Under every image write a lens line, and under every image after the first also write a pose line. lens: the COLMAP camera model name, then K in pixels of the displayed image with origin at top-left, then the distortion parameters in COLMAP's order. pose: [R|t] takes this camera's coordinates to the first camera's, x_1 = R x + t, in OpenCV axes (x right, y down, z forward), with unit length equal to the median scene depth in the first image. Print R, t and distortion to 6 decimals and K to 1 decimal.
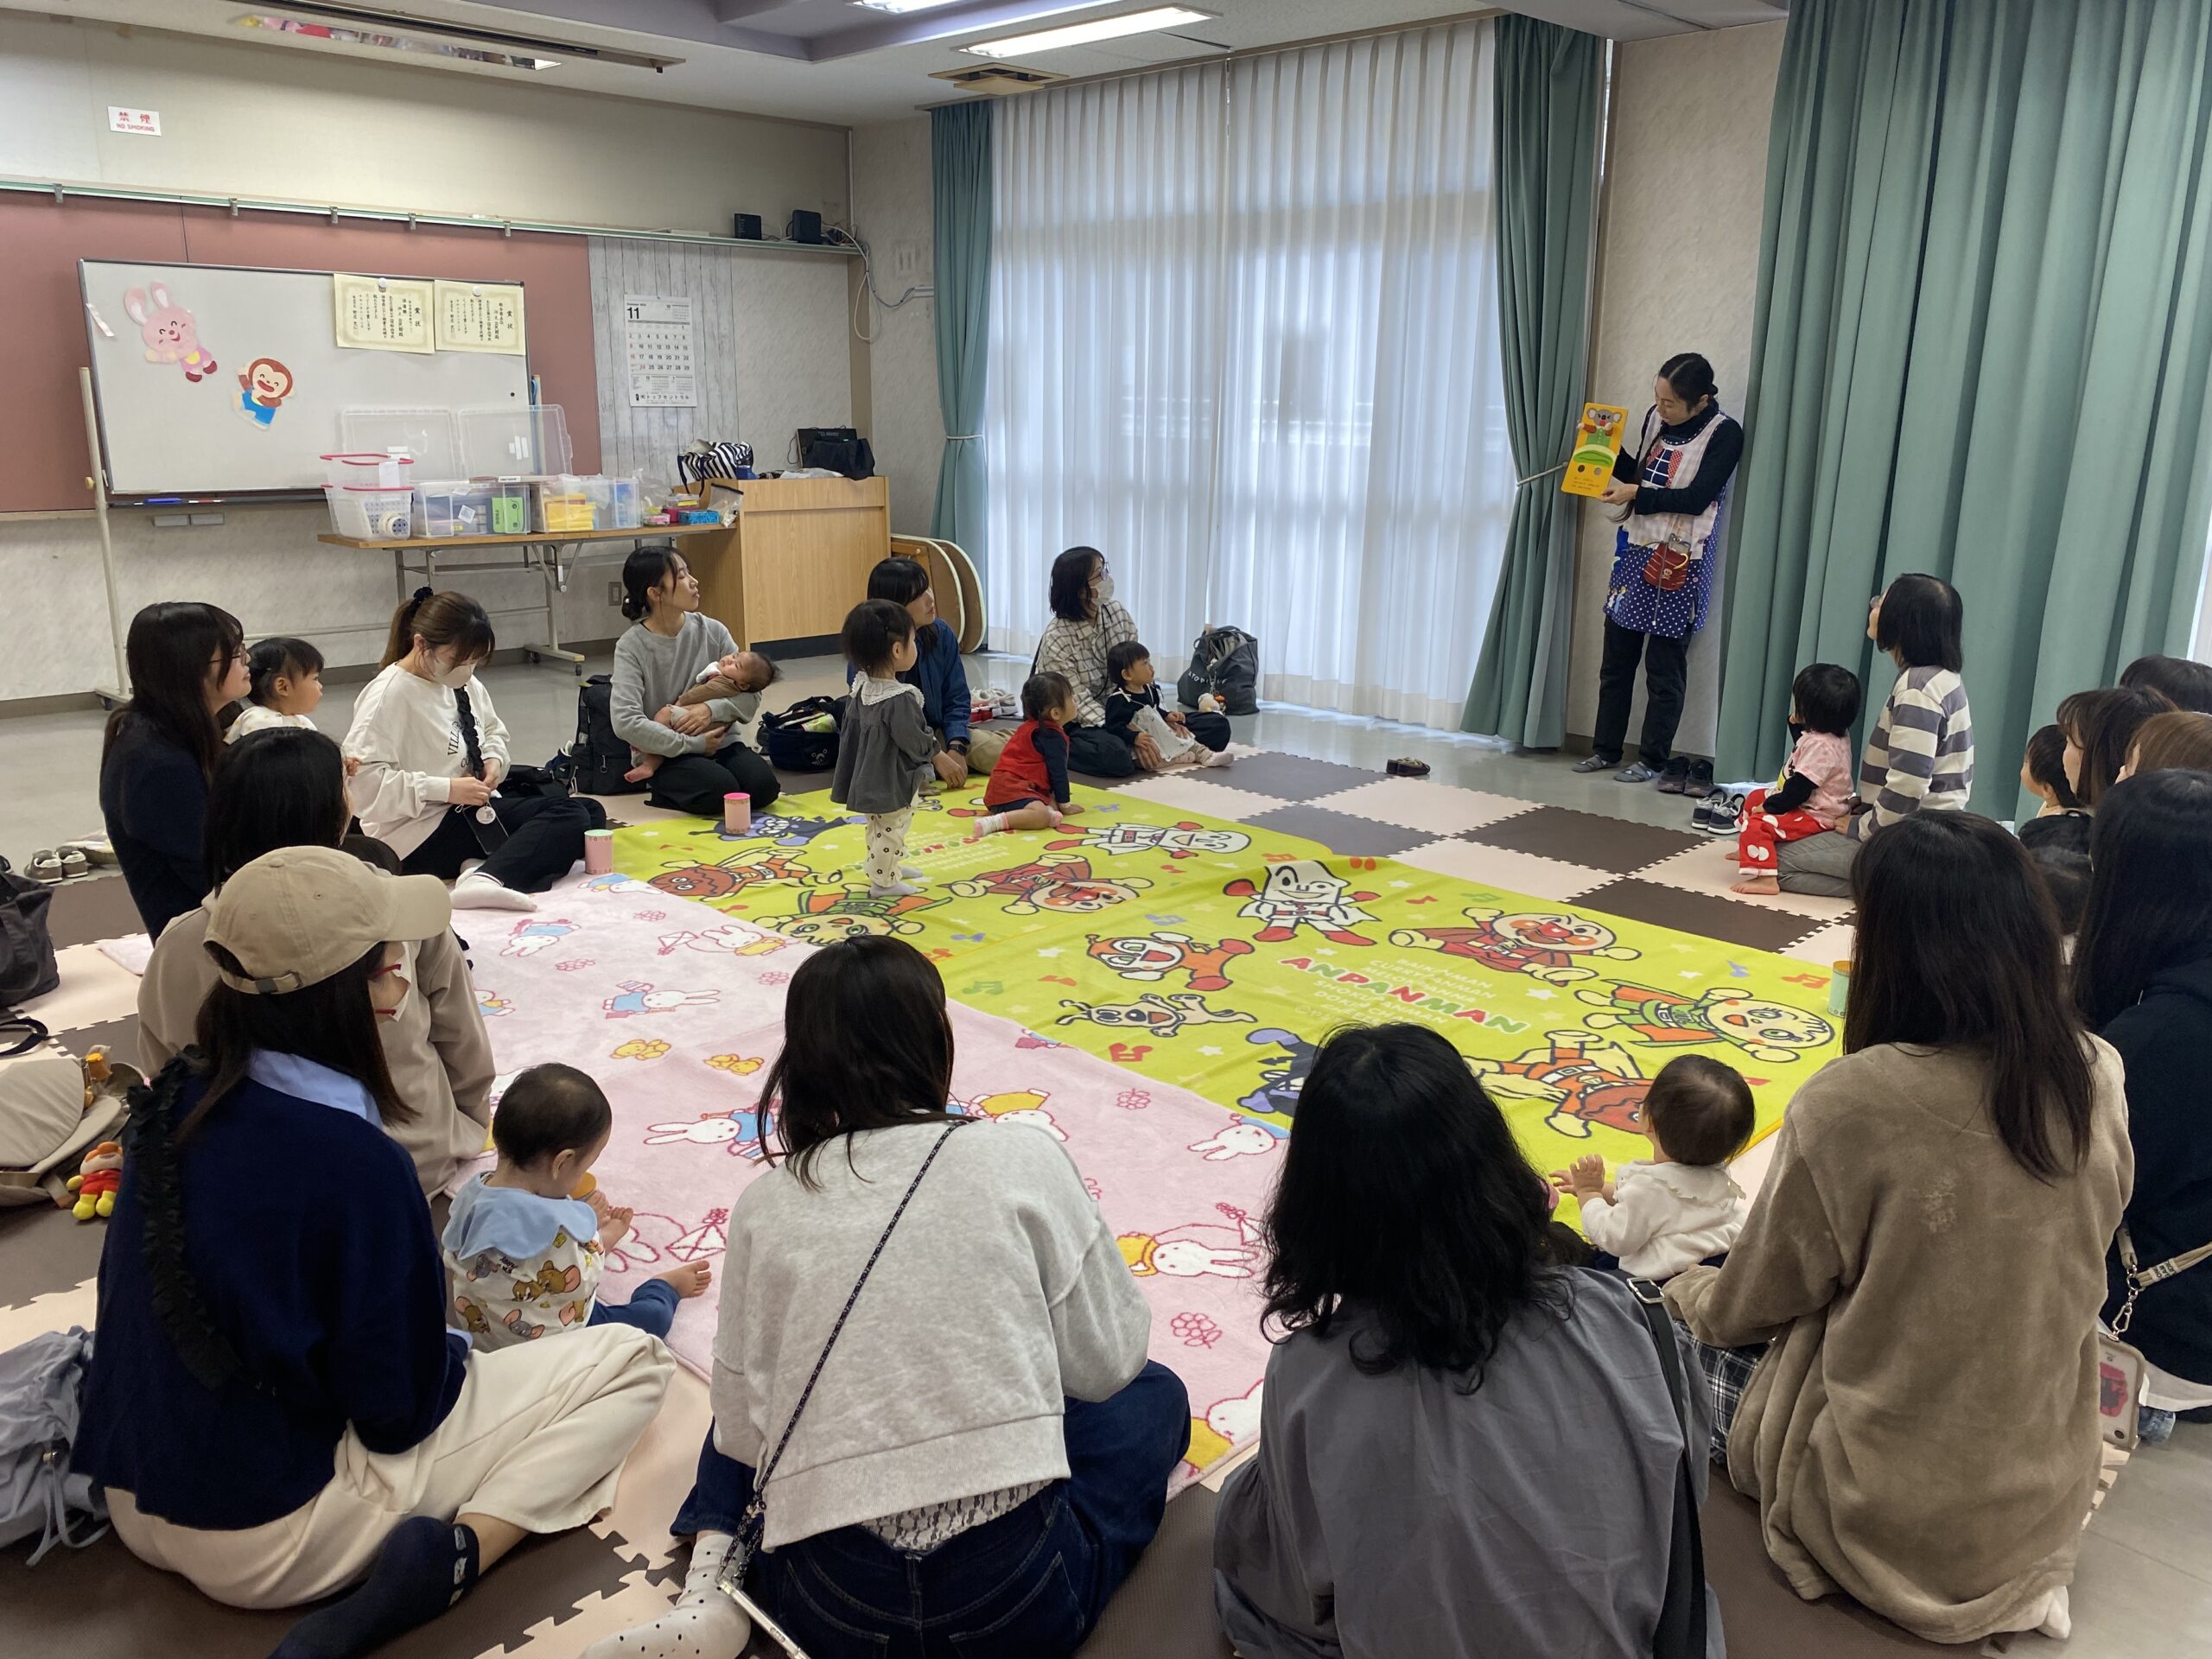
lens RADIAL K [[1701.8, 0, 1114.4], [0, 1701.8, 837.2], [0, 0, 1]] dist [-0.000488, -0.001796]
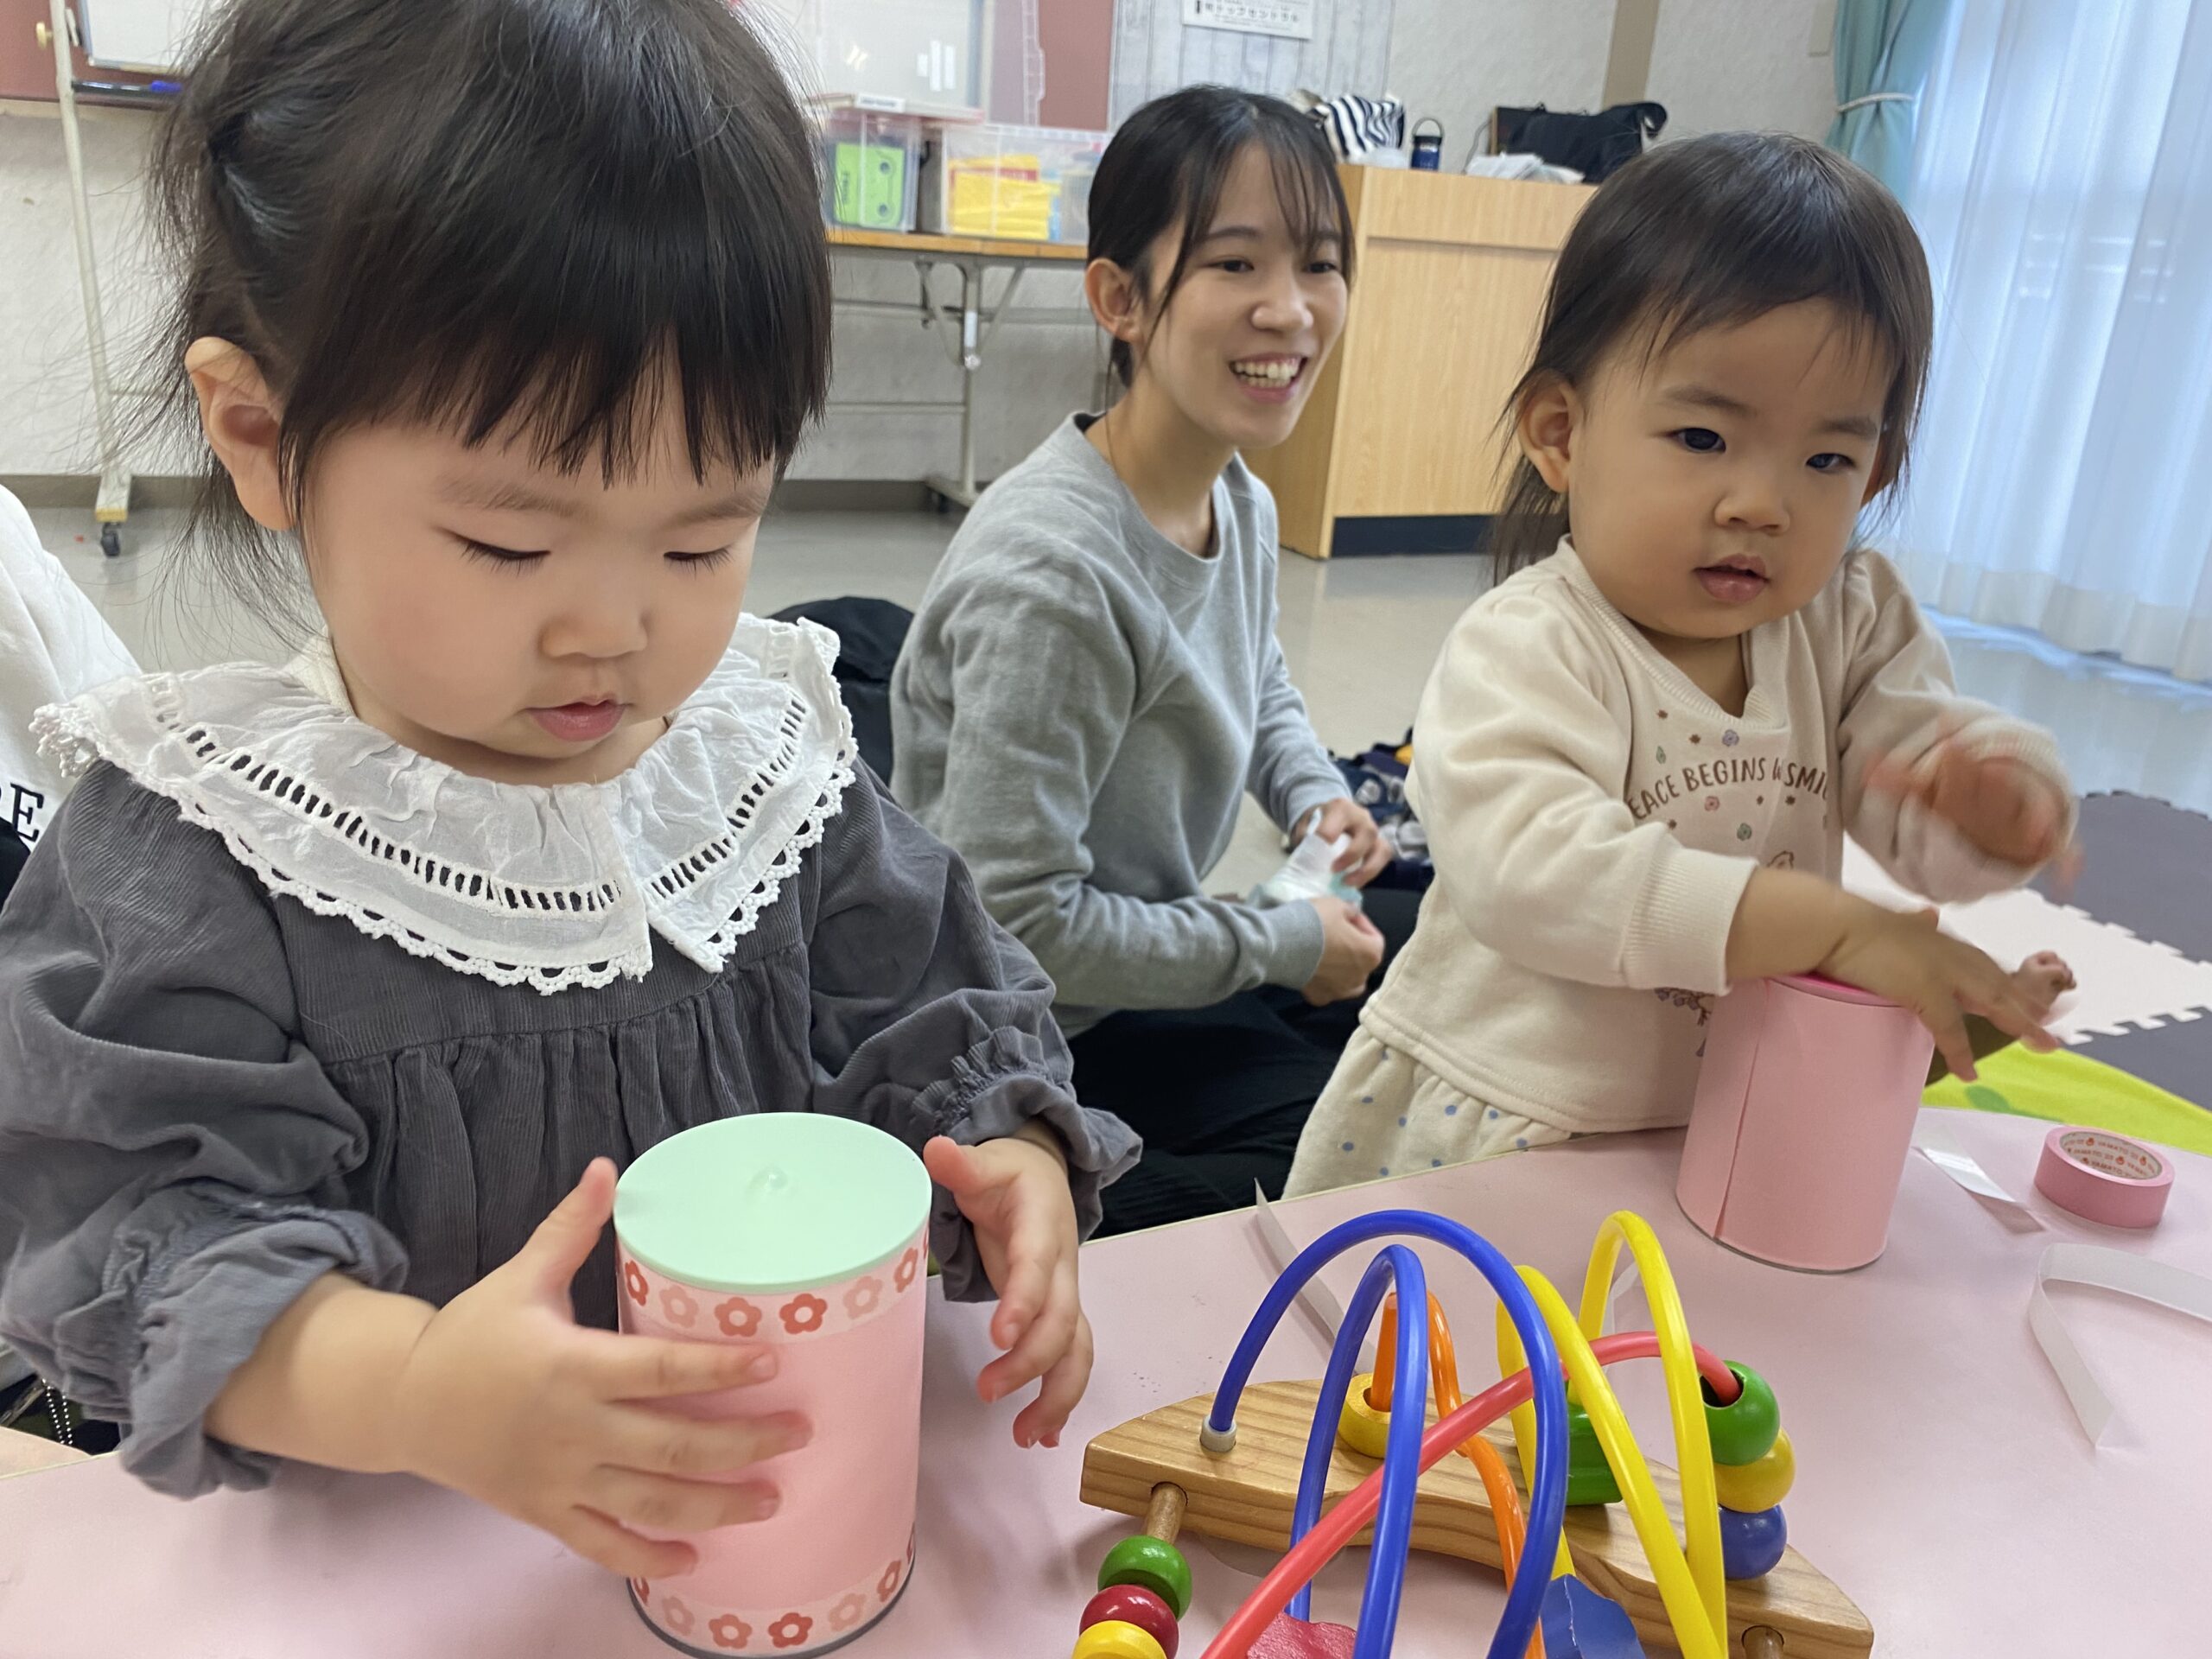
lens RADIAL K [[1701.8, 0, 1114.4], [0, 1701.8, 837.2], [0, 0, 1]] dist [-0.000488, -0.001796]
pose [[0.934578, 0.162896, -0.316272, -0.112258], [-0.139356, 0.985594, 0.095837, -0.064811], [0.327327, -0.045492, 0.943815, 0.548306]]
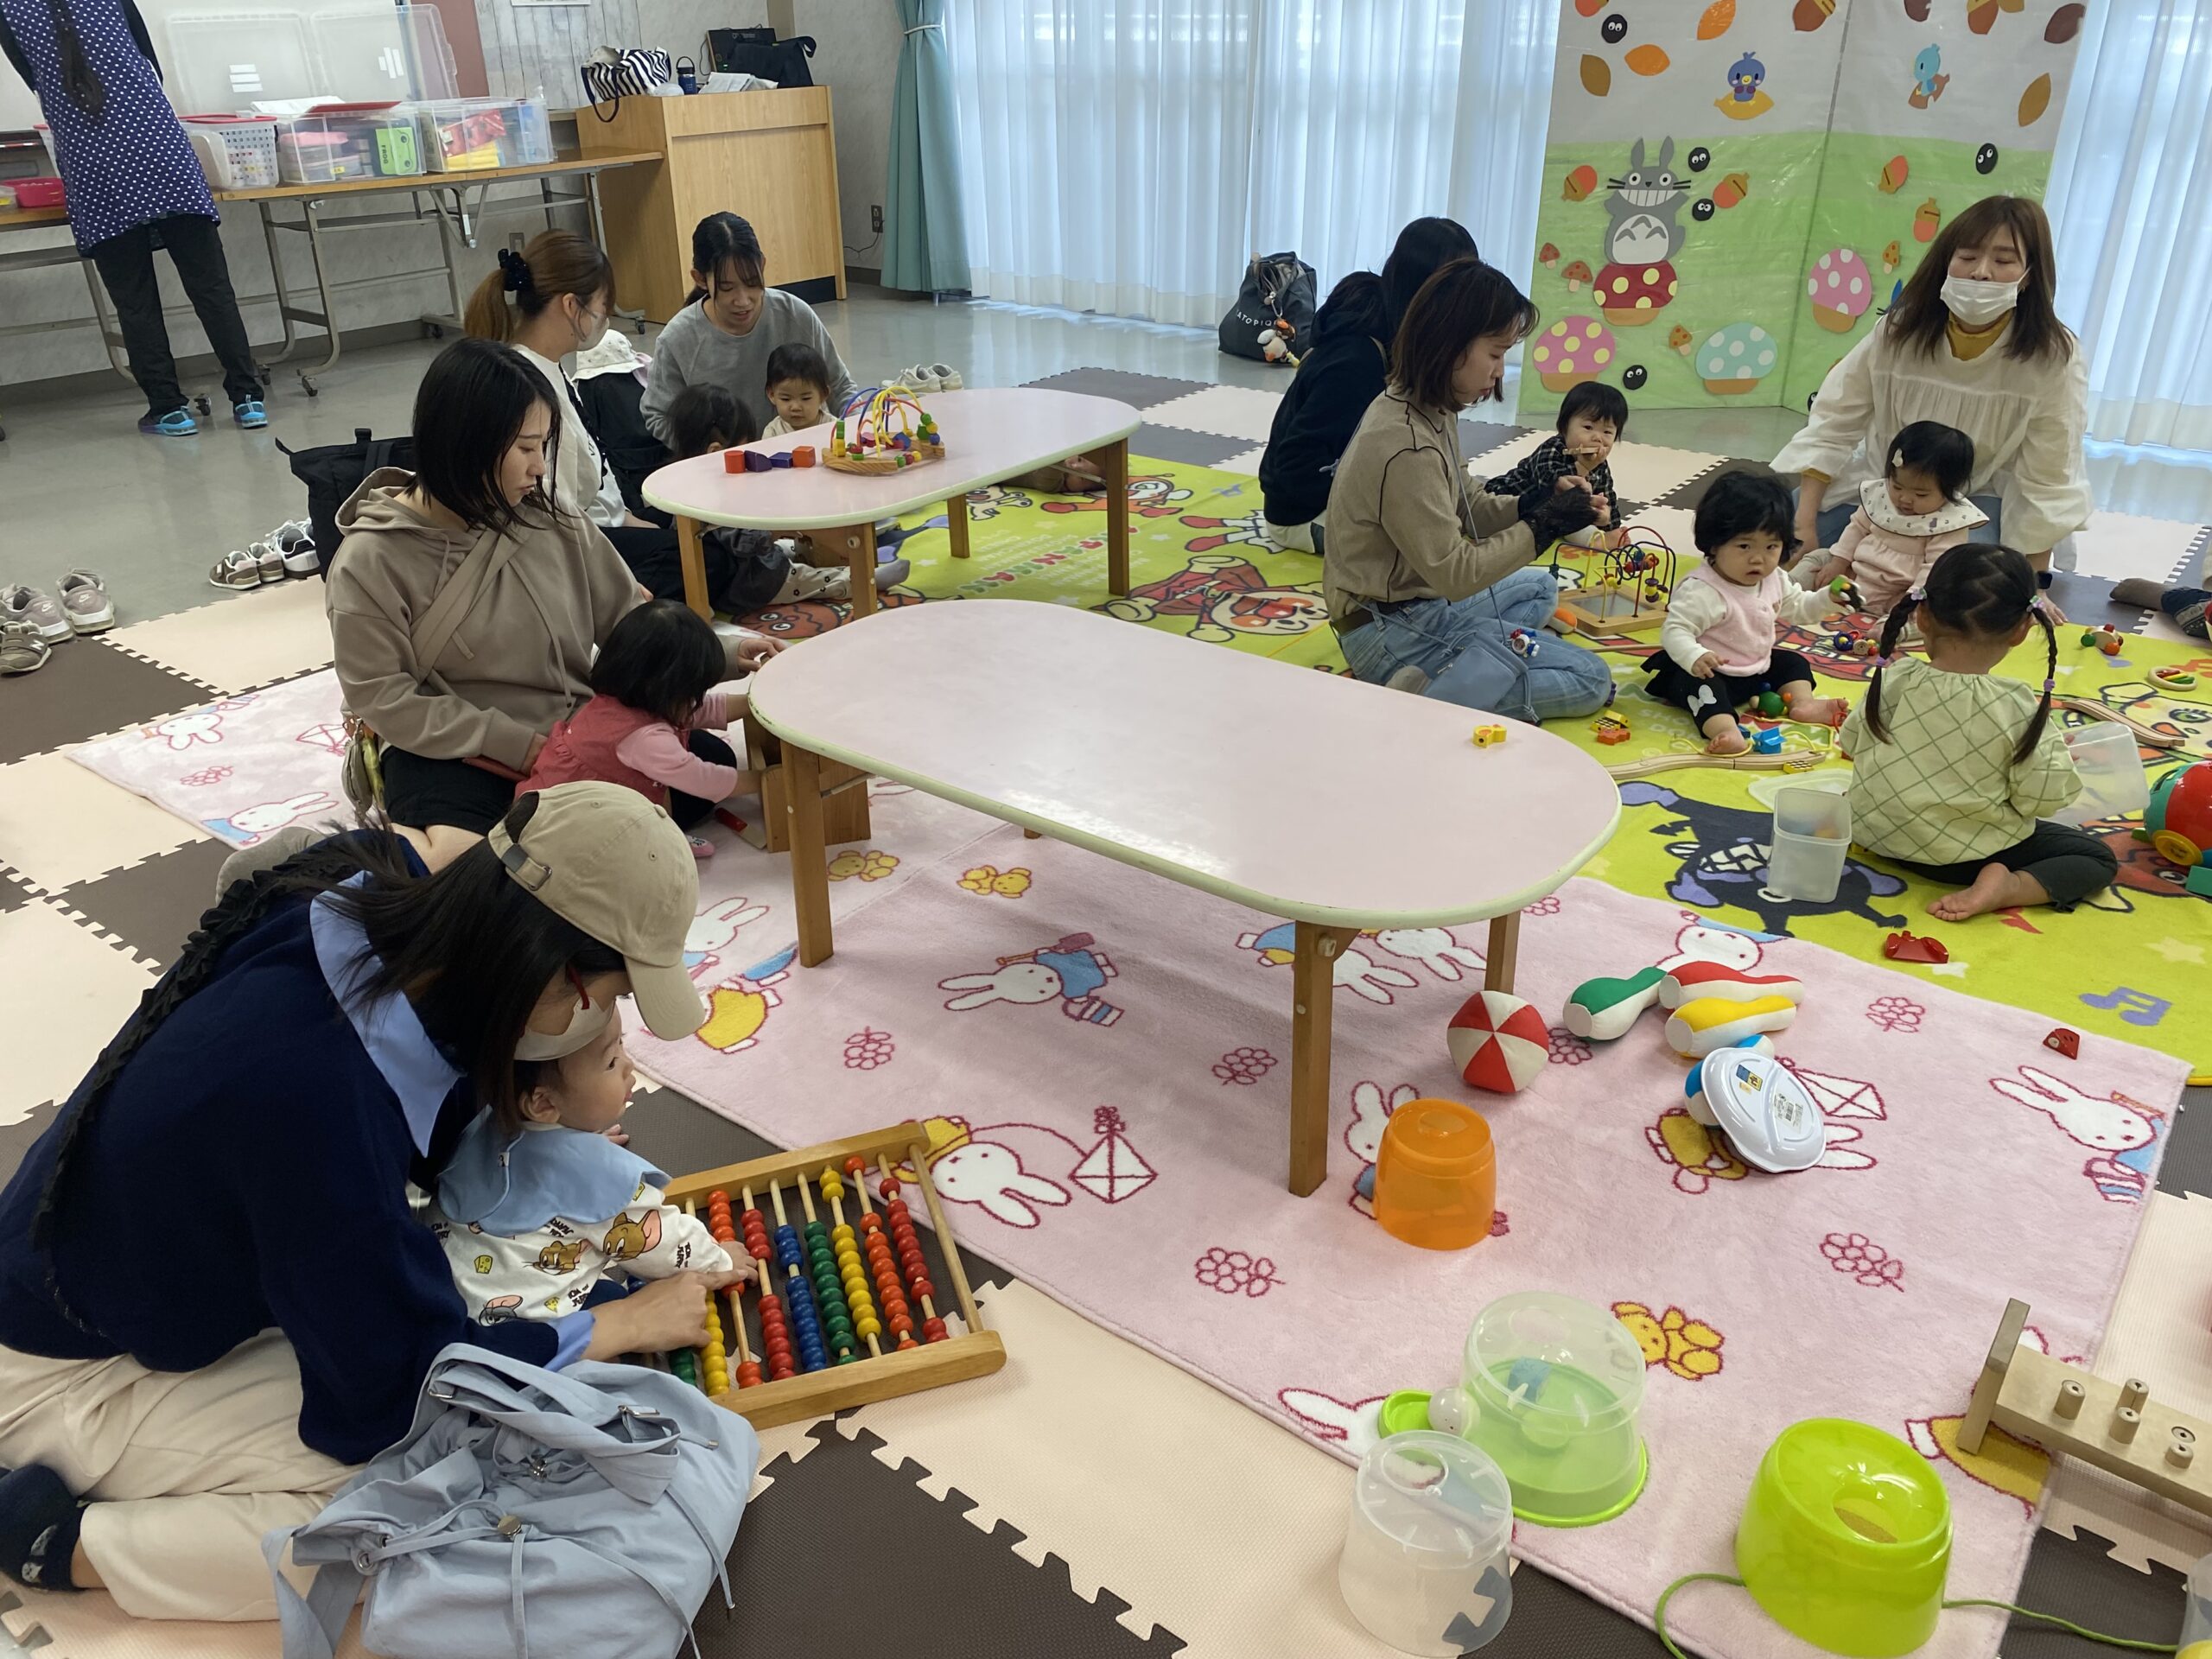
lens RADIAL K [[1670.6, 0, 1057.7], [0, 1670.6, 820.5], [0, 0, 1]] dist [0.001694, 0.003782]
pose [[0.996094, -0.066455, 0.058135, -0.104931], [0.053460, 0.977943, 0.201916, -0.020533], [-0.070271, -0.198019, 0.977676, 0.129742]]
